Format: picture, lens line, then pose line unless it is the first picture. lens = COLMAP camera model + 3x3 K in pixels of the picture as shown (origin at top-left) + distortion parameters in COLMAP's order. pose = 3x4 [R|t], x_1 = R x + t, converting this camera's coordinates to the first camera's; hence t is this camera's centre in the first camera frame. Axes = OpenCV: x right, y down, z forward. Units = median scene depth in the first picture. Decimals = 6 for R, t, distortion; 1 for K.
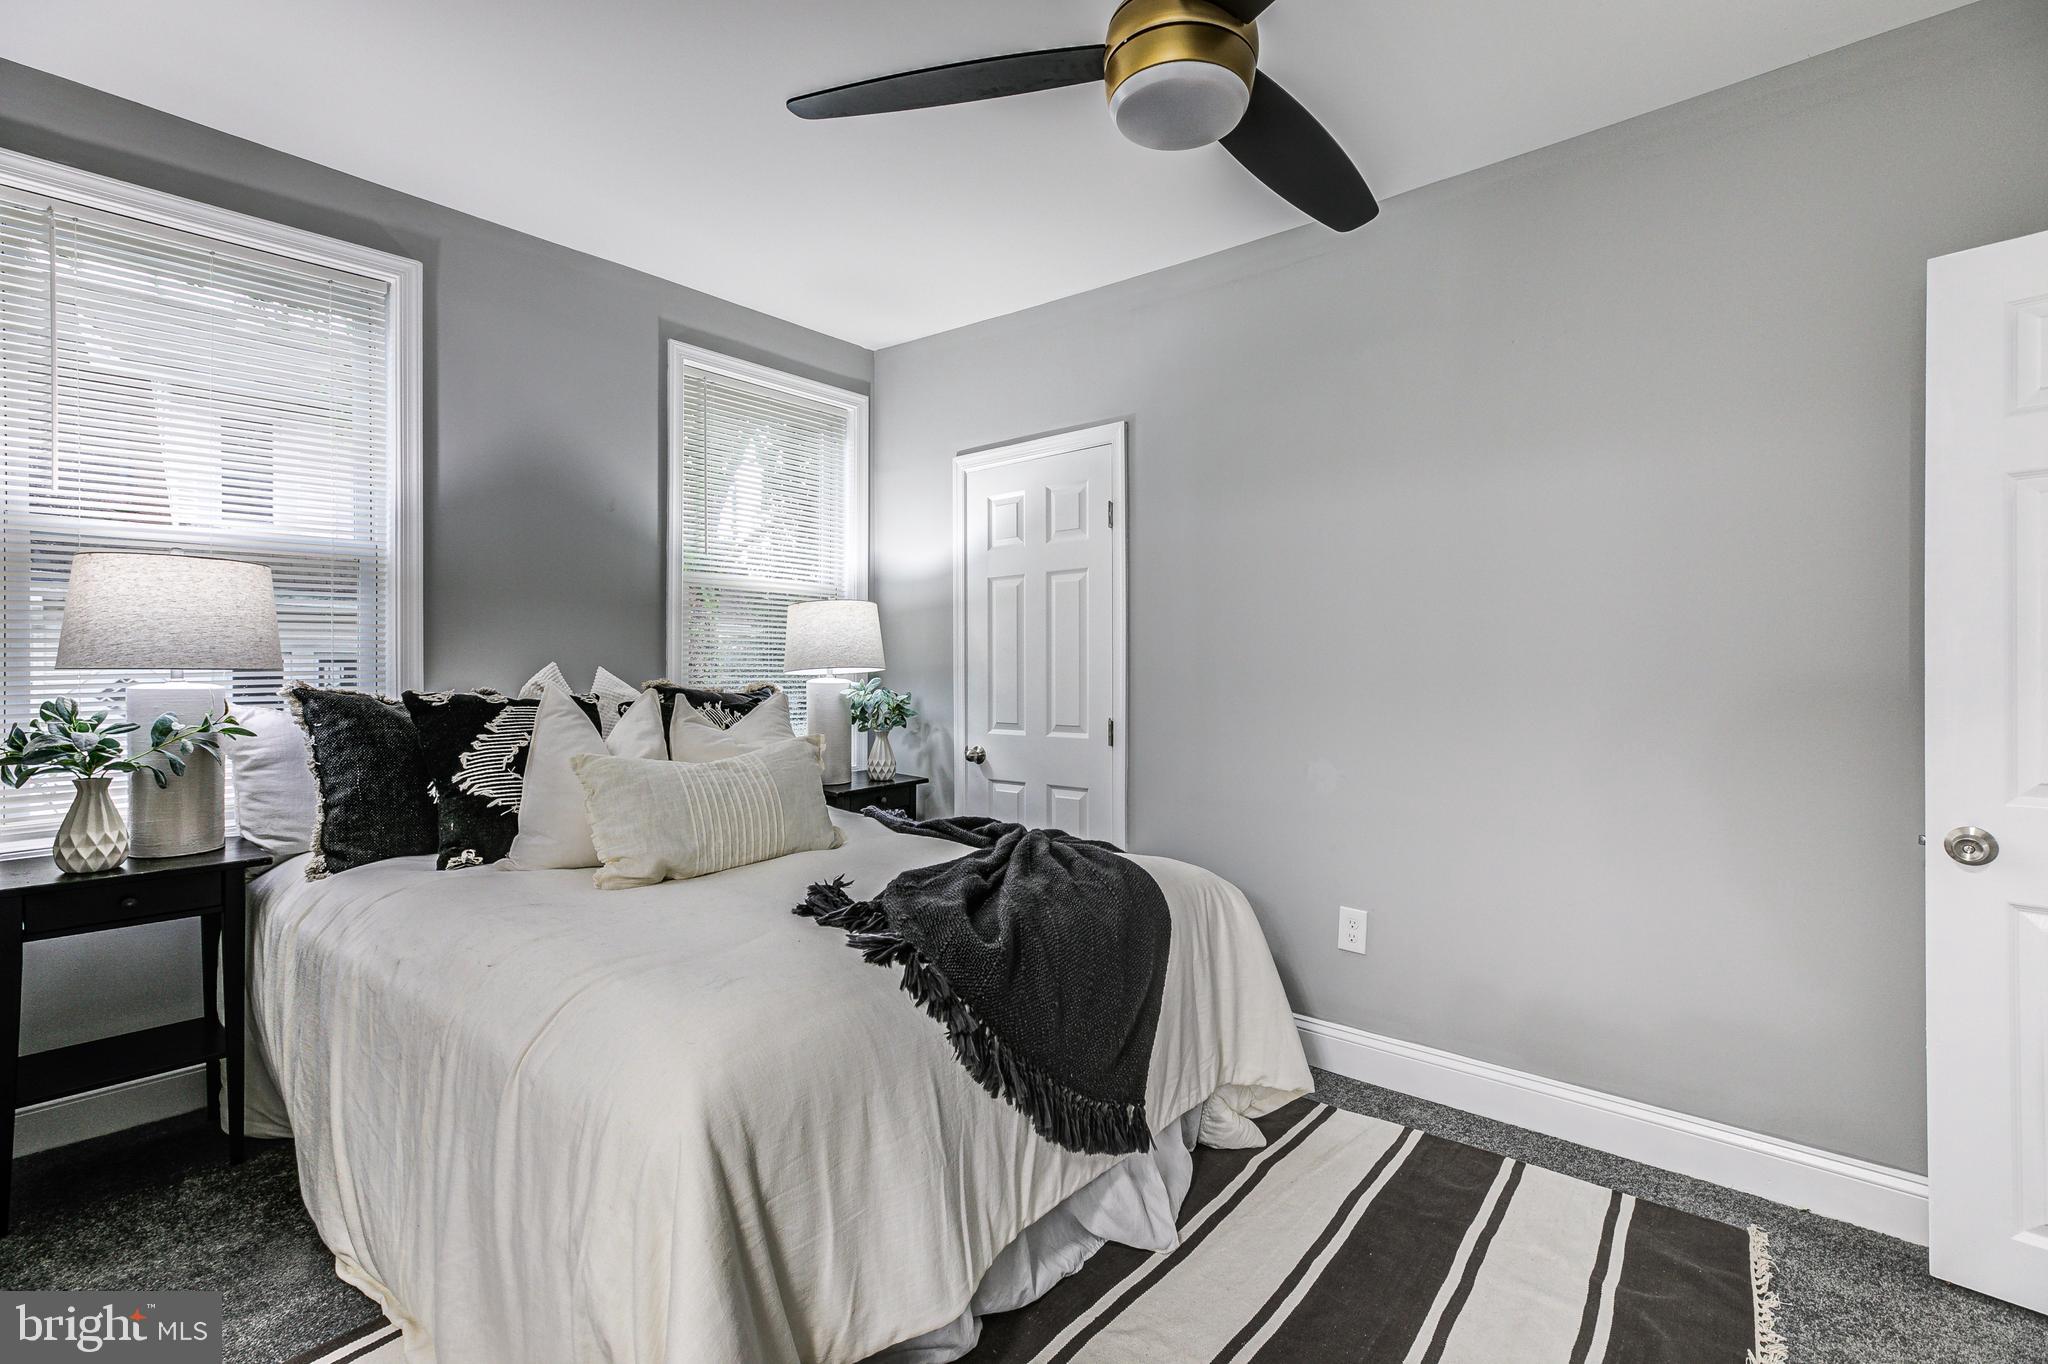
lens RADIAL K [[930.6, 0, 1035.5], [0, 930.6, 684.4], [0, 0, 1]] dist [0.009316, -0.000789]
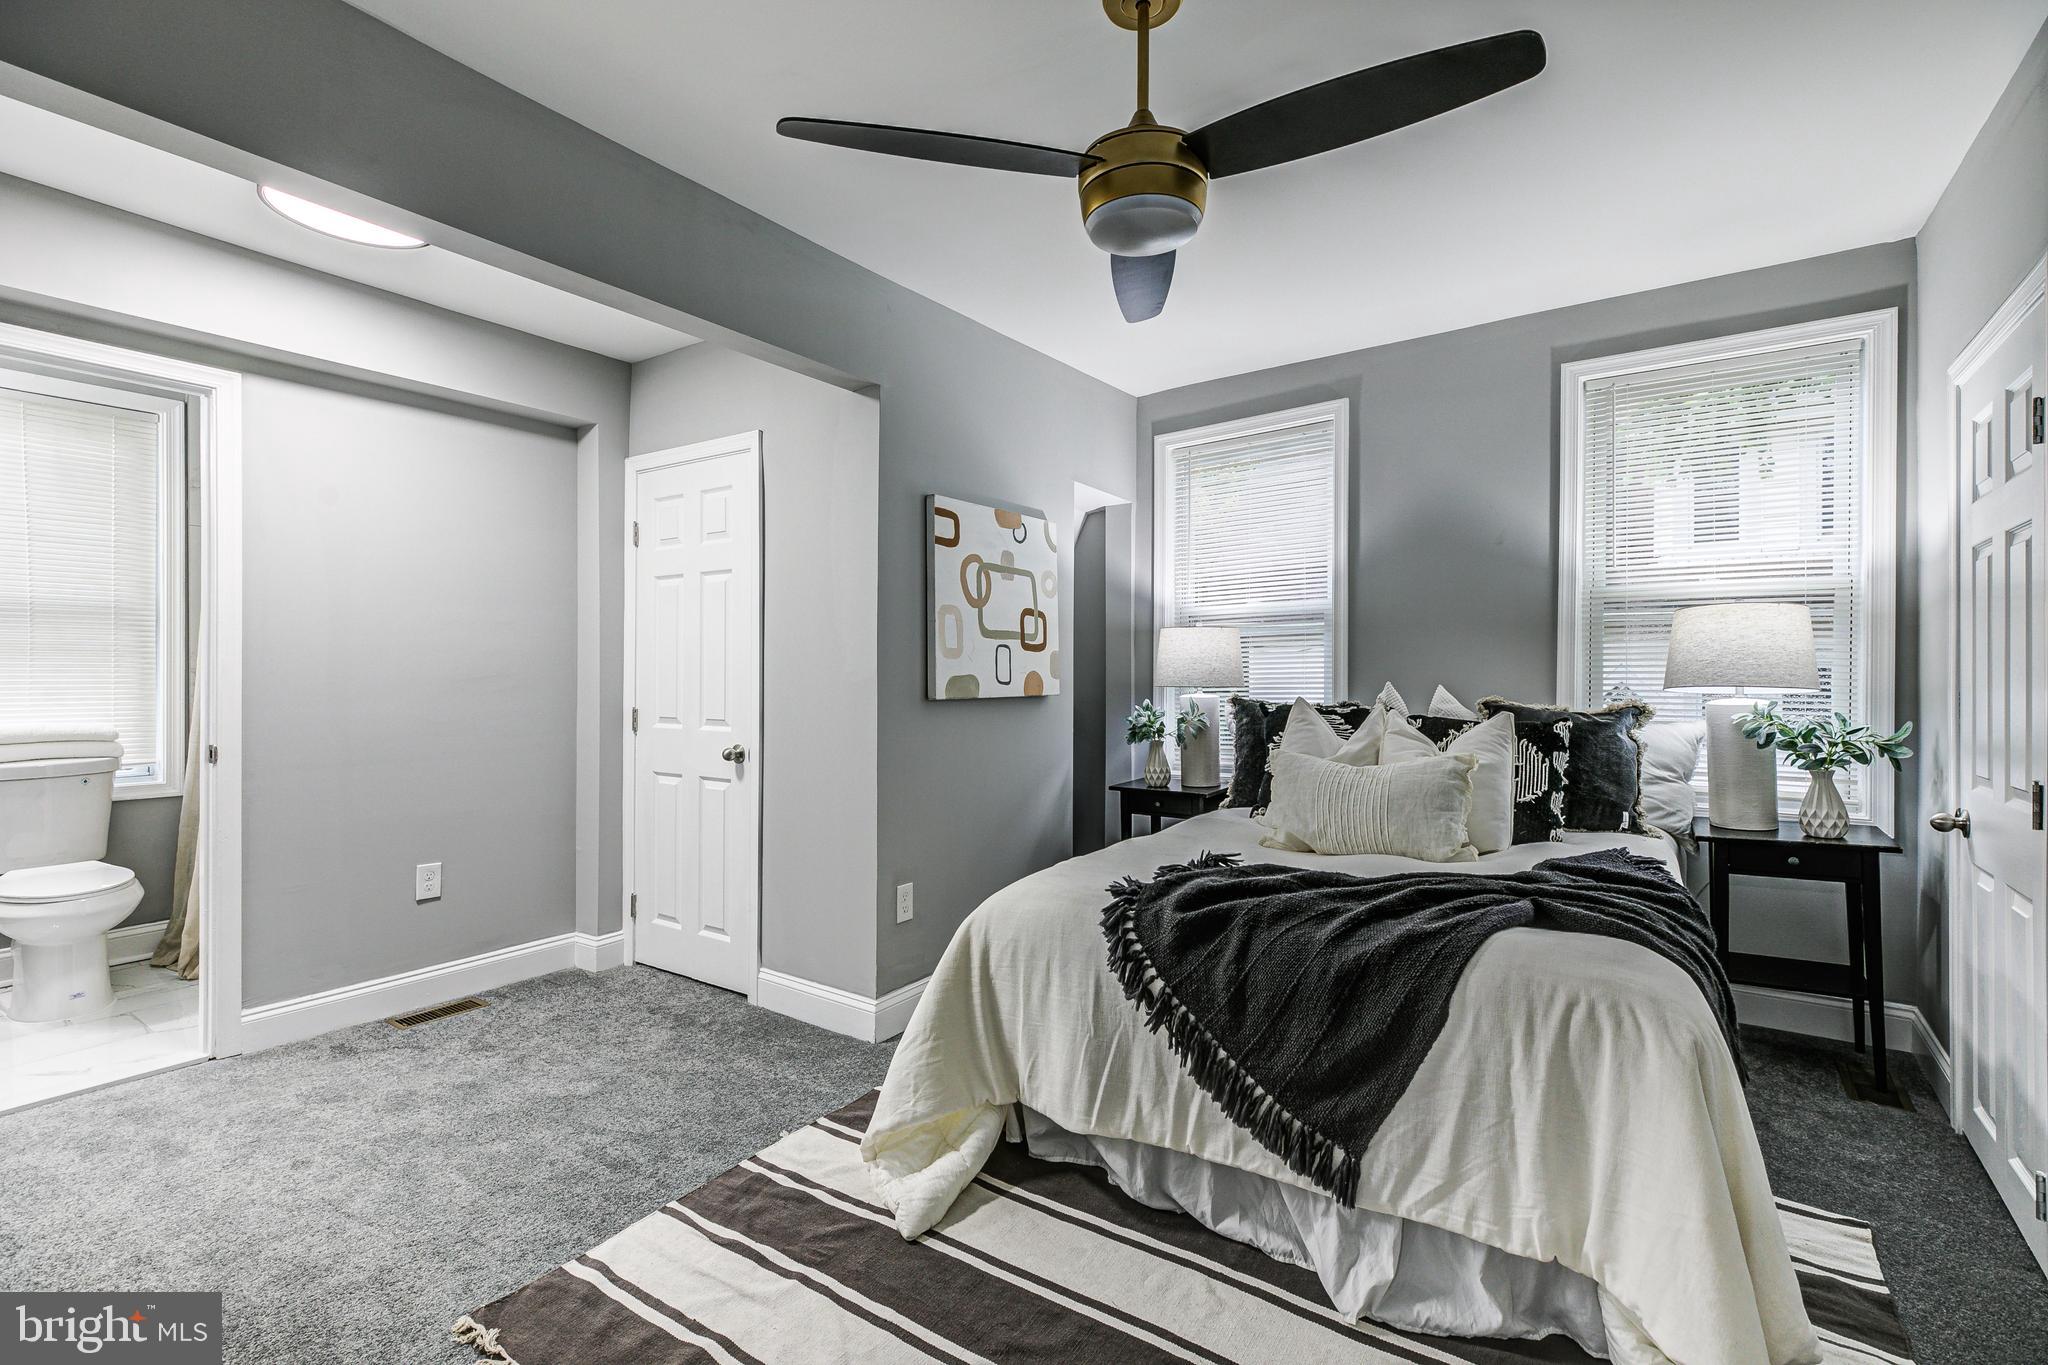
lens RADIAL K [[930.6, 0, 1026.2], [0, 930.6, 679.3], [0, 0, 1]] dist [0.009316, -0.000789]
pose [[0.089889, 0.003622, -0.995945, 0.606521], [-0.010511, 0.999941, 0.002688, -0.021371], [0.995896, 0.010227, 0.089922, 0.341267]]
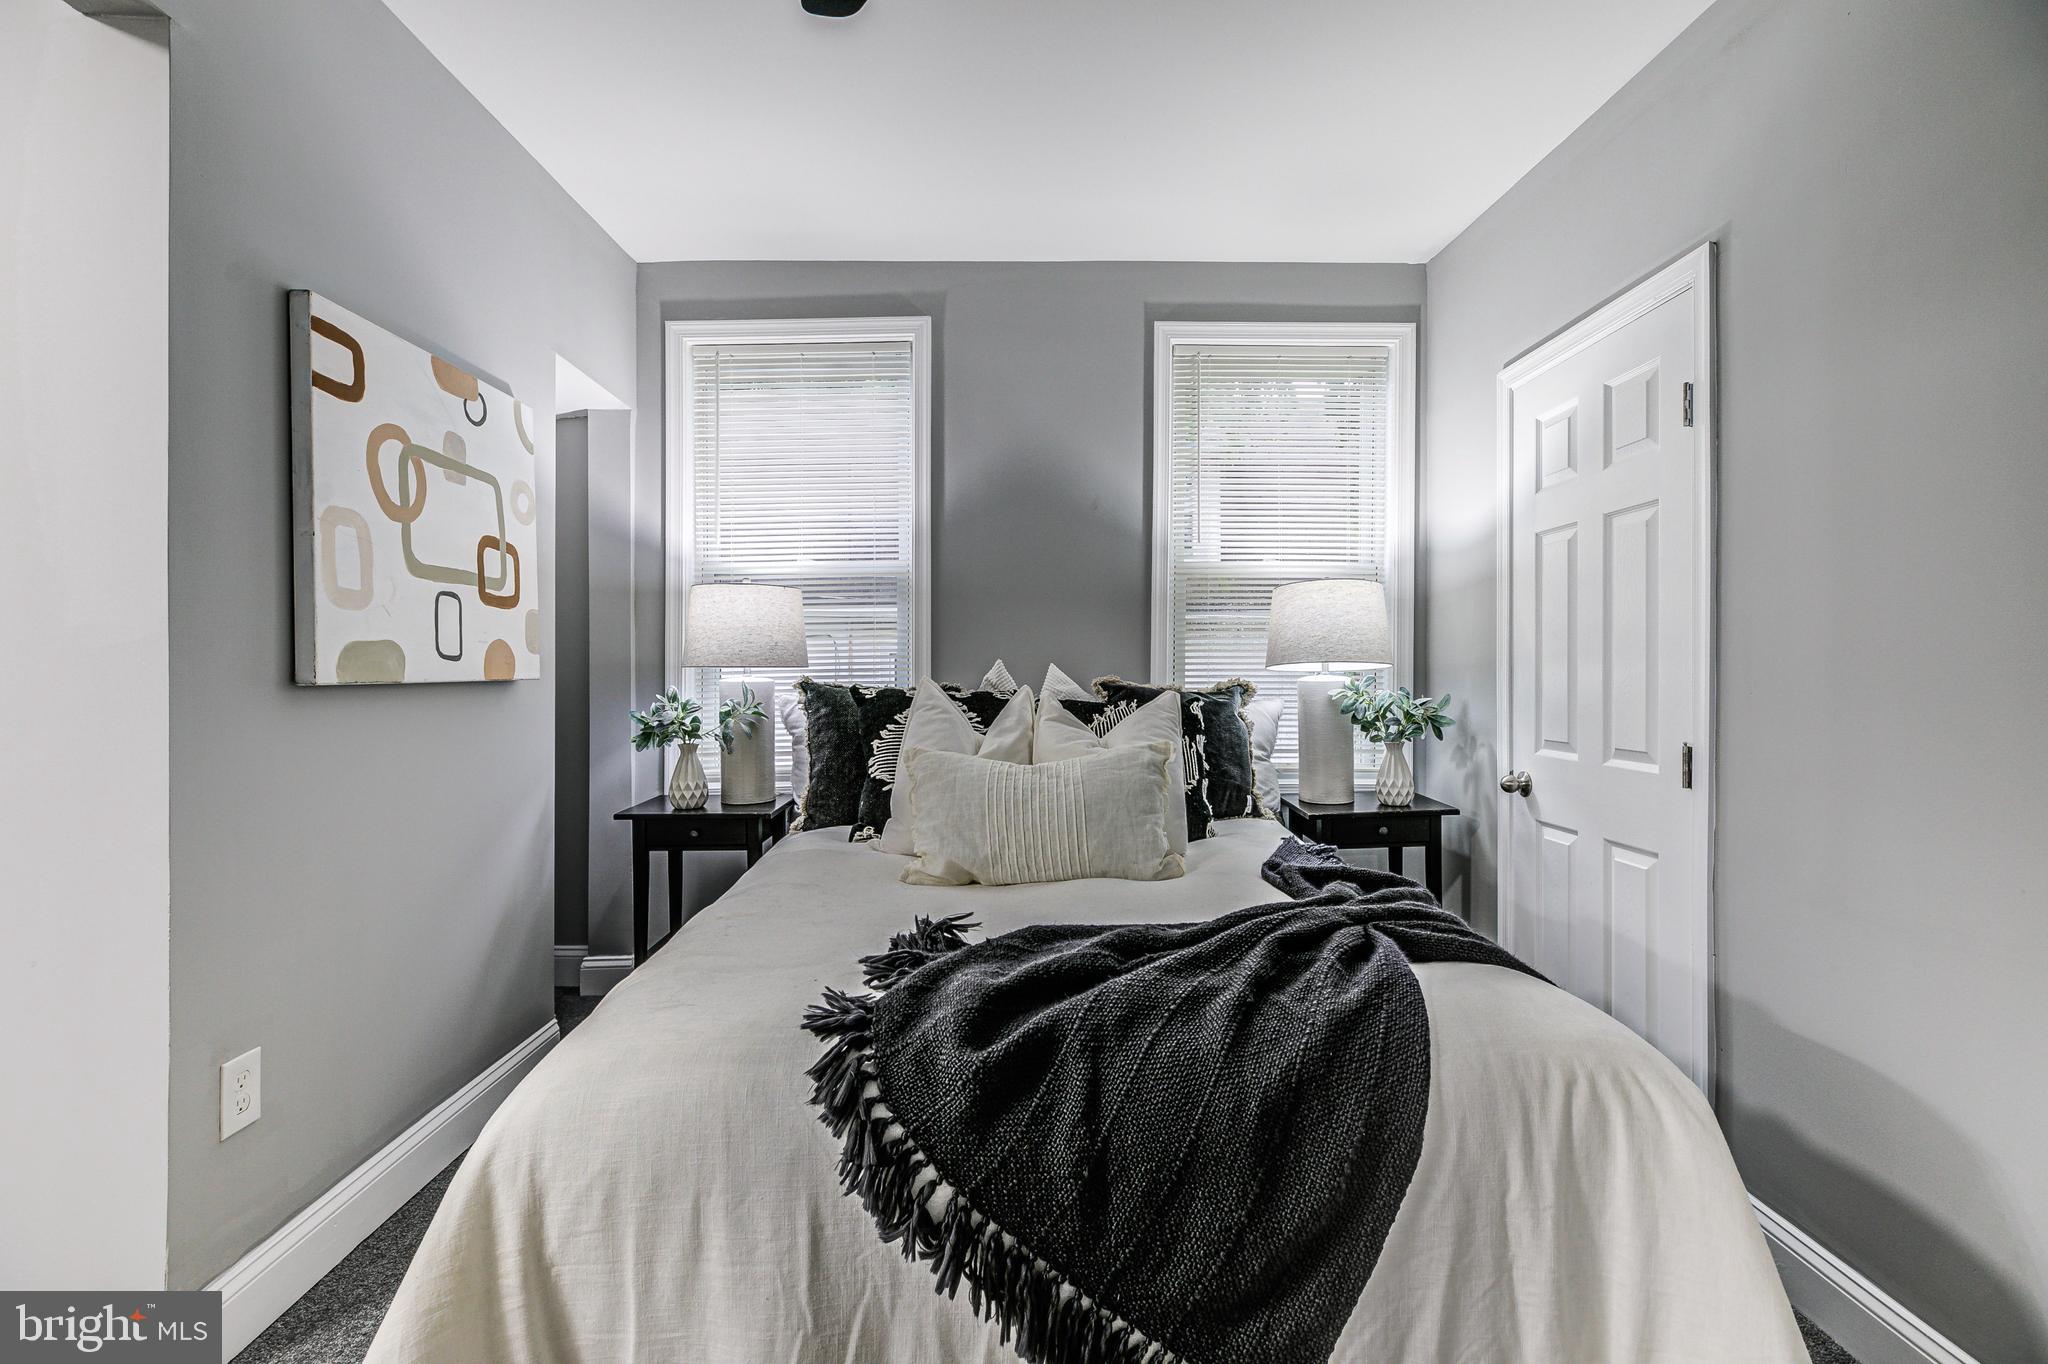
lens RADIAL K [[930.6, 0, 1036.2], [0, 930.6, 679.4], [0, 0, 1]] dist [0.009316, -0.000789]
pose [[0.663777, 0.006286, -0.747904, 0.258226], [-0.007890, 0.999968, 0.001402, -0.002355], [0.747889, 0.004970, 0.663806, 0.287254]]
